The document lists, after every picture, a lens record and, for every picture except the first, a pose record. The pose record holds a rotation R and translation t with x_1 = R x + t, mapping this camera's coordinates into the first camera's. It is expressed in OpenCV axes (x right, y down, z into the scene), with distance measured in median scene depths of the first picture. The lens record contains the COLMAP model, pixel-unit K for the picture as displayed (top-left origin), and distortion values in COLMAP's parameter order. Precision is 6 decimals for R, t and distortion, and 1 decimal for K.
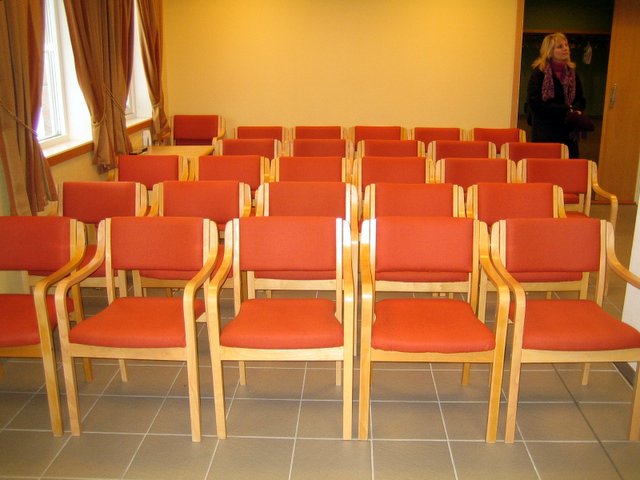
lens RADIAL K [[663.6, 0, 320.0], [0, 663.6, 240.0], [0, 0, 1]] dist [-0.227108, 0.225621]
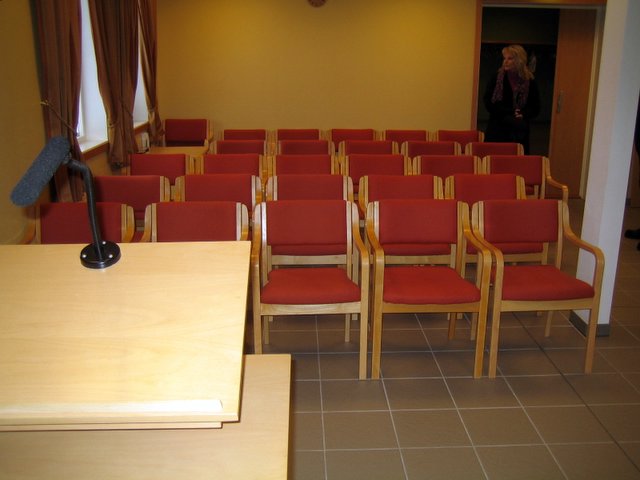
lens RADIAL K [[663.6, 0, 320.0], [0, 663.6, 240.0], [0, 0, 1]] dist [-0.227108, 0.225621]
pose [[0.996611, -0.013973, 0.081069, -0.091186], [0.014735, 0.999853, -0.008805, 0.035889], [-0.080934, 0.009970, 0.996670, -0.155388]]
